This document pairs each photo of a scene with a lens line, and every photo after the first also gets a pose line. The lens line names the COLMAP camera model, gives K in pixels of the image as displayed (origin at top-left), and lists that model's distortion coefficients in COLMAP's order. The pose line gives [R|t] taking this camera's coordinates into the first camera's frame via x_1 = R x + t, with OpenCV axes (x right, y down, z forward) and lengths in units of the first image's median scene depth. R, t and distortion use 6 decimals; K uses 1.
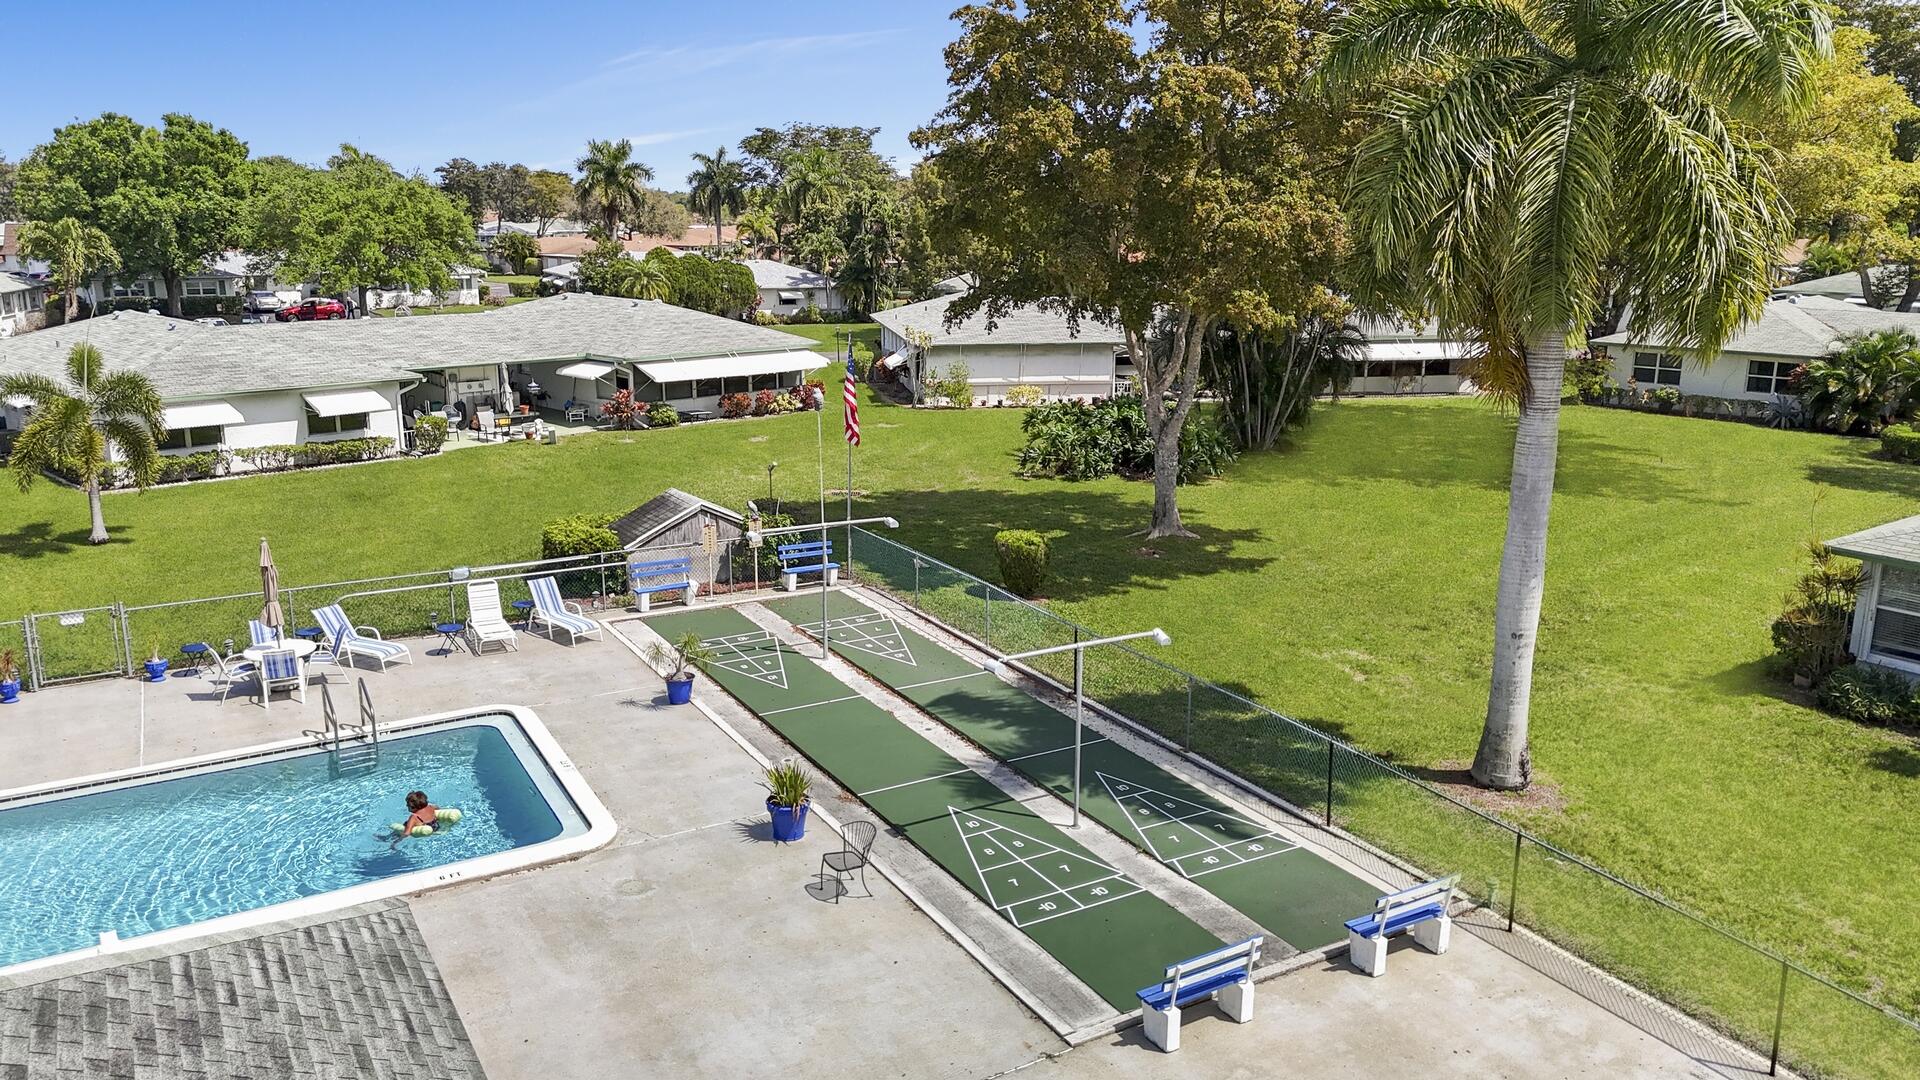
lens RADIAL K [[1398.9, 0, 960.0], [0, 1398.9, 540.0], [0, 0, 1]] dist [0.080380, -0.055421]
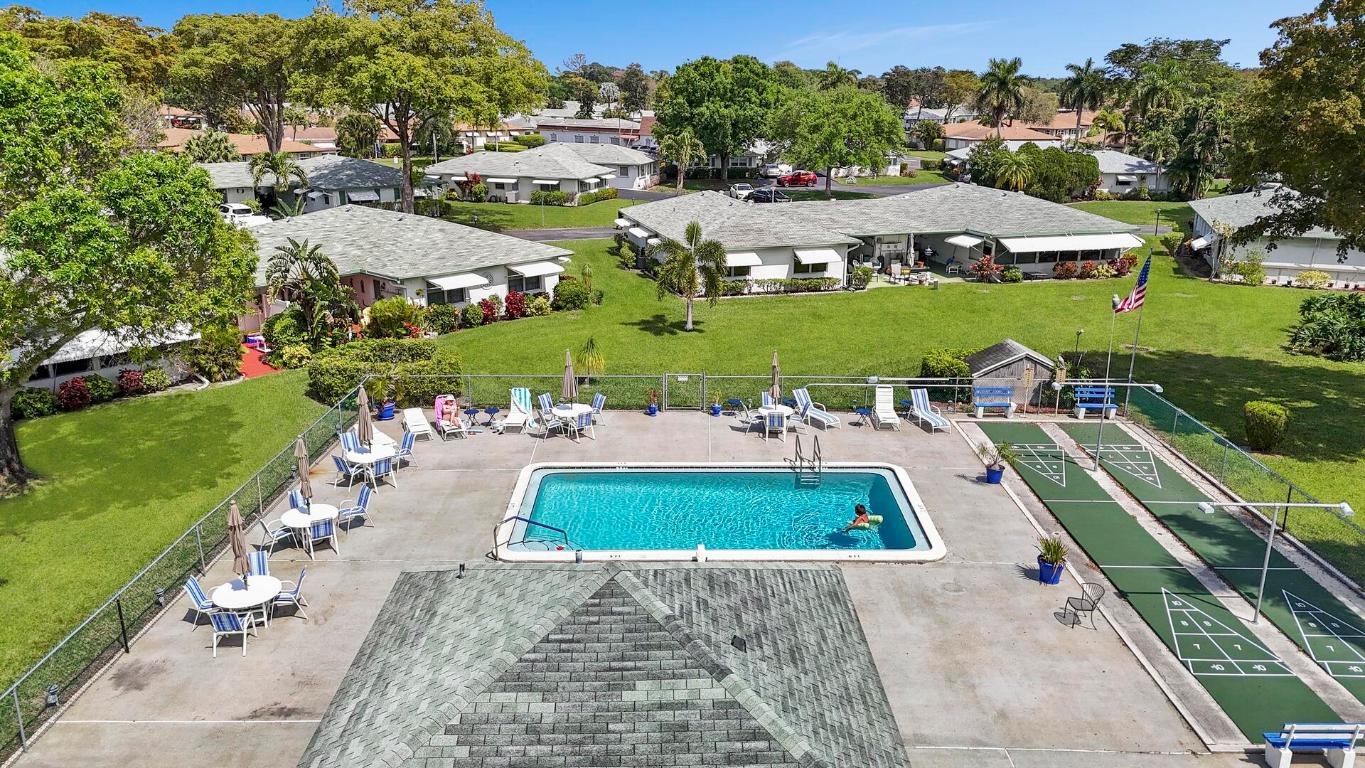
lens RADIAL K [[994.5, 0, 682.5], [0, 994.5, 384.0], [0, 0, 1]] dist [0.080380, -0.055421]
pose [[0.862775, 0.142662, -0.485042, 0.029707], [-0.116878, 0.989657, 0.083184, -0.041877], [0.491892, -0.015078, 0.870525, -0.149914]]
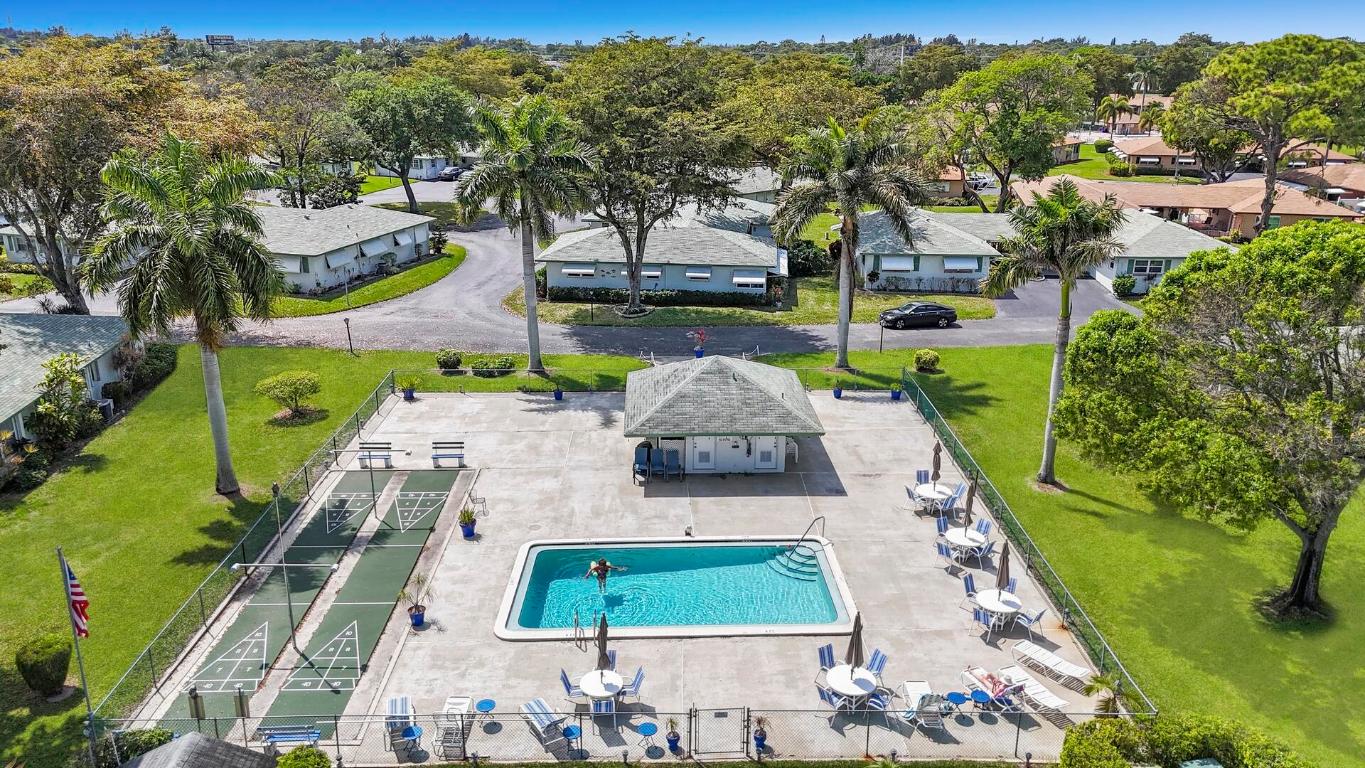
lens RADIAL K [[994.5, 0, 682.5], [0, 994.5, 384.0], [0, 0, 1]] dist [0.080380, -0.055421]
pose [[-0.881793, -0.143067, 0.449414, -0.798718], [0.110782, 0.863393, 0.492220, -0.565907], [-0.458441, 0.483823, -0.745484, 1.309077]]
